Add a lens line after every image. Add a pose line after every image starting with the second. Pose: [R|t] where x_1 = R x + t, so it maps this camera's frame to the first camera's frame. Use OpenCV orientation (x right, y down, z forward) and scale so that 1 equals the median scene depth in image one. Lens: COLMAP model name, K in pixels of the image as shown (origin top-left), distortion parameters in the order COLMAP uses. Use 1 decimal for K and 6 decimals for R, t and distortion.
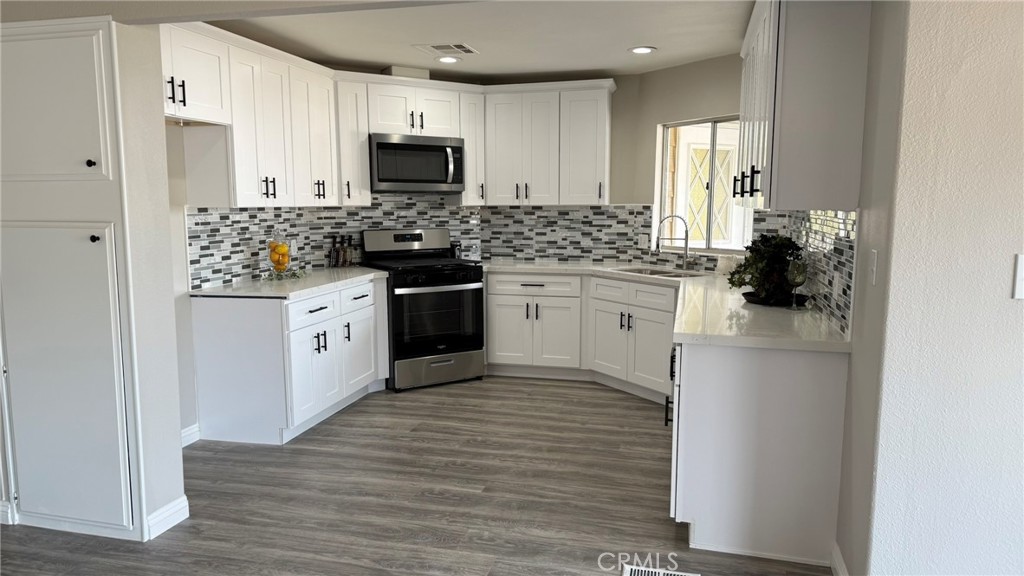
lens RADIAL K [[710.2, 0, 513.9], [0, 710.2, 289.4], [0, 0, 1]] dist [0.184383, -0.351630]
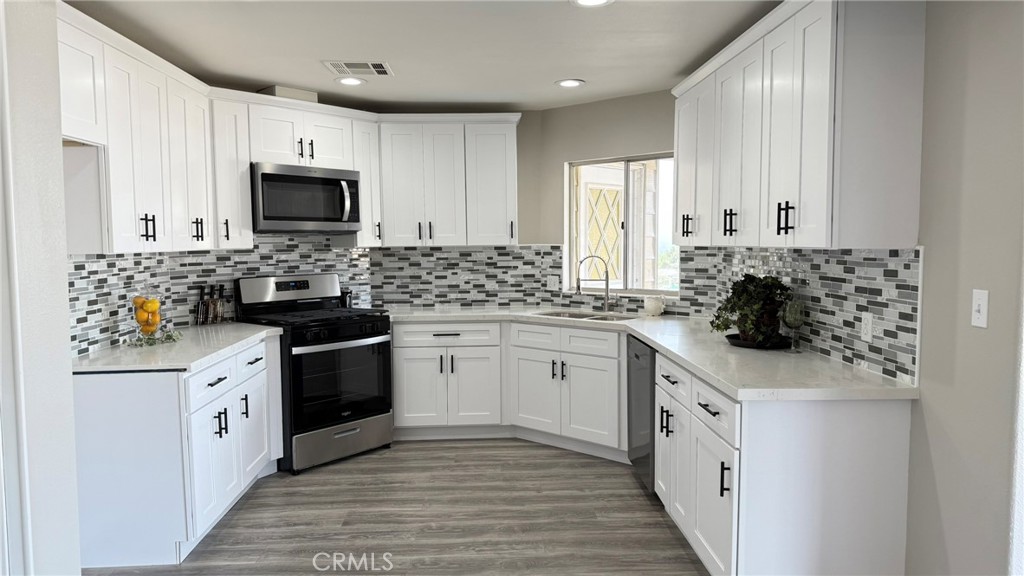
lens RADIAL K [[710.2, 0, 513.9], [0, 710.2, 289.4], [0, 0, 1]] dist [0.184383, -0.351630]
pose [[0.958156, -0.027544, 0.284919, -0.142630], [0.043508, 0.997808, -0.049854, -0.014312], [-0.282922, 0.060164, 0.957254, 0.113230]]
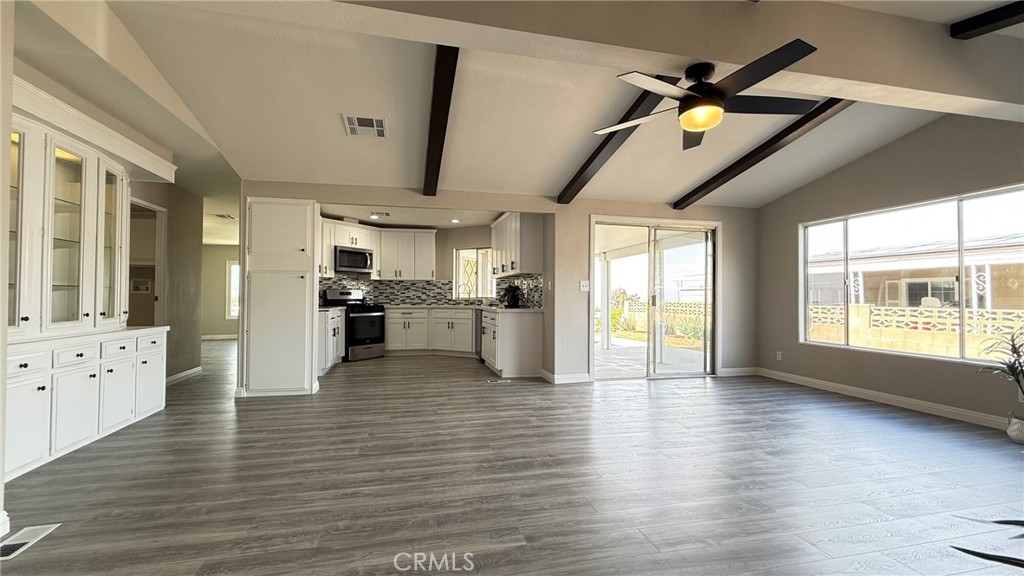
lens RADIAL K [[446.0, 0, 515.1], [0, 446.0, 287.7], [0, 0, 1]] dist [0.012175, 0.000042]
pose [[0.883947, 0.011928, 0.467436, -0.329849], [0.056681, 0.989569, -0.132439, 0.119195], [-0.464140, 0.143564, 0.874050, -0.420363]]
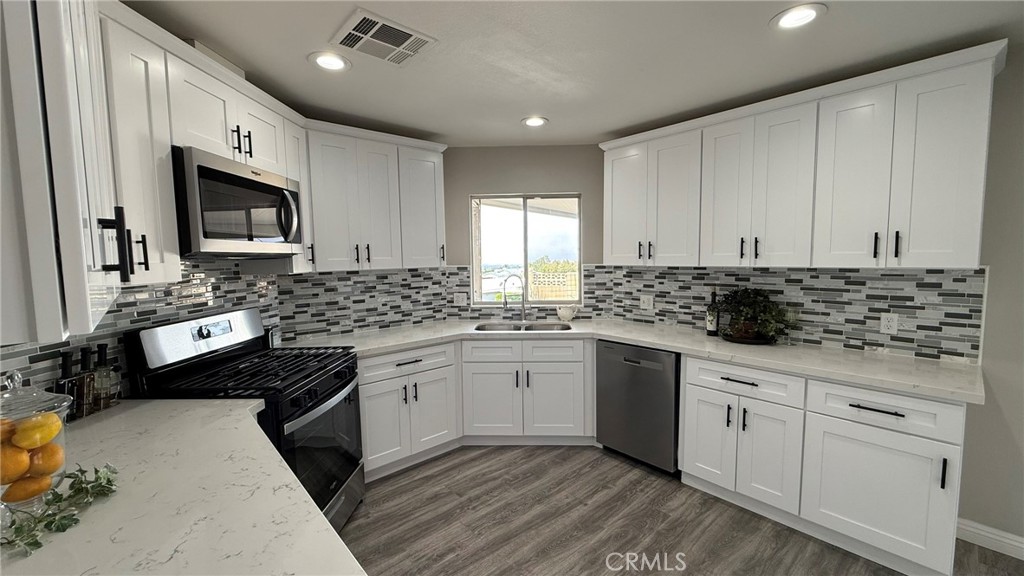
lens RADIAL K [[409.3, 0, 514.3], [0, 409.3, 288.2], [0, 0, 1]] dist [0.000279, 0.000003]
pose [[0.559322, -0.071951, 0.825822, -0.294991], [0.116034, 0.993213, 0.007946, -0.082151], [-0.820789, 0.091379, 0.563875, 0.597368]]
